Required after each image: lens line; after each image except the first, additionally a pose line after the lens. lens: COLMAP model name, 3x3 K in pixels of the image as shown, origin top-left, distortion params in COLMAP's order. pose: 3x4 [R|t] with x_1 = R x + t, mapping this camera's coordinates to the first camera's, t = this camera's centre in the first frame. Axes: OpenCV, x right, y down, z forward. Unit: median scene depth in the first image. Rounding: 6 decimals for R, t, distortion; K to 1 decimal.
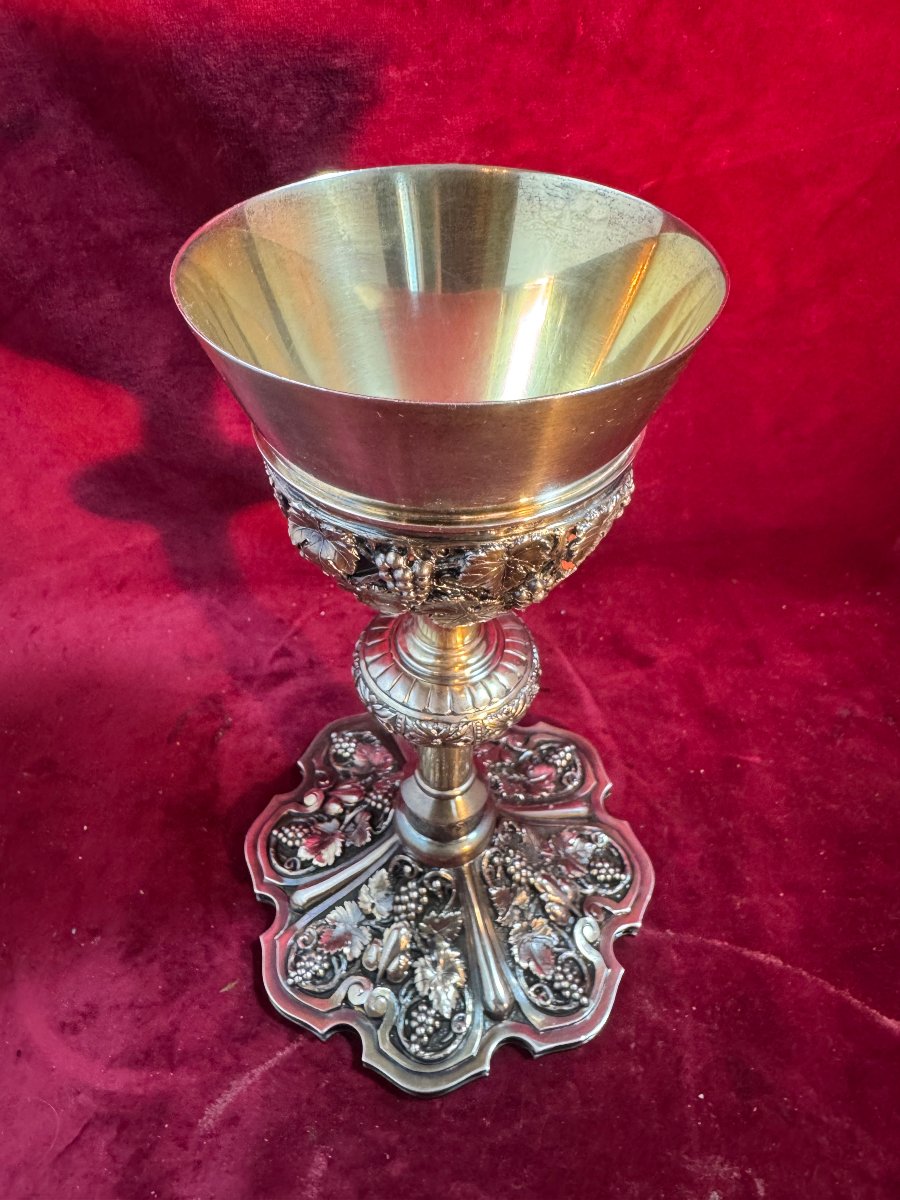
lens RADIAL K [[847.9, 0, 454.5], [0, 847.9, 550.3], [0, 0, 1]] dist [0.002723, -0.006667]
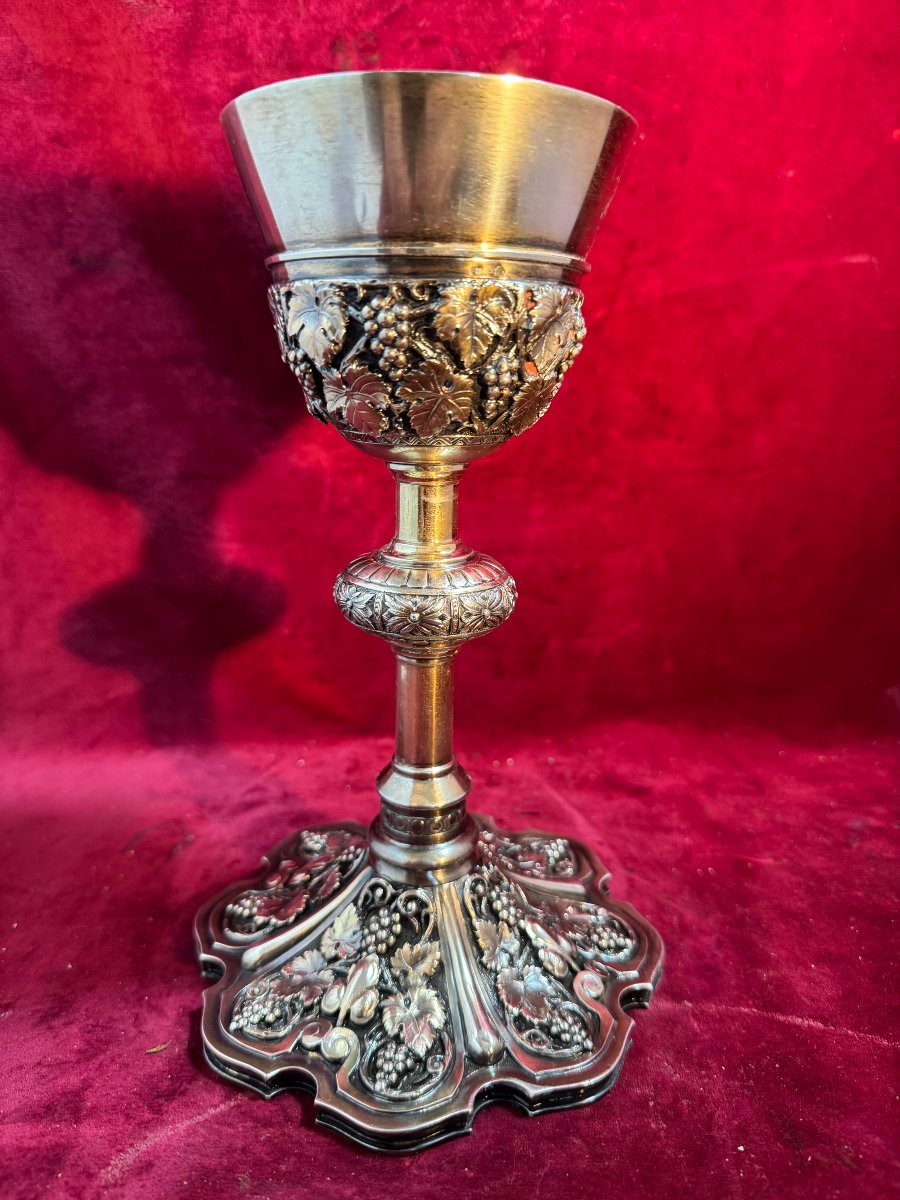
lens RADIAL K [[880.4, 0, 450.3], [0, 880.4, 625.4], [0, 0, 1]] dist [-0.000341, -0.048338]
pose [[0.999992, 0.003733, 0.001693, 0.015385], [-0.002642, 0.902771, -0.430113, 0.505155], [-0.003134, 0.430105, 0.902773, 0.052935]]
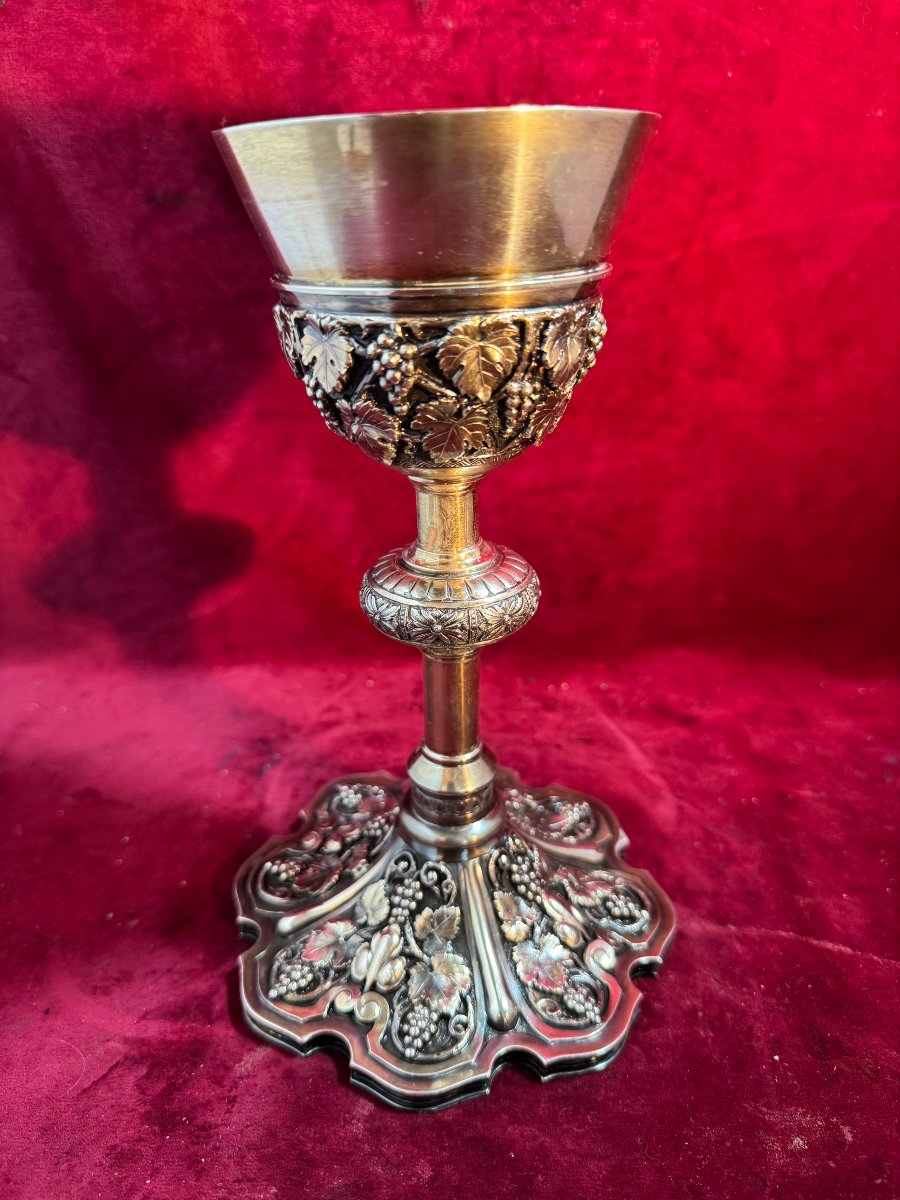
lens RADIAL K [[880.4, 0, 450.3], [0, 880.4, 625.4], [0, 0, 1]] dist [-0.000341, -0.048338]
pose [[0.999508, 0.020702, -0.023552, -0.047661], [-0.026609, 0.957344, -0.287721, 0.434302], [0.016591, 0.288207, 0.957425, -0.051001]]
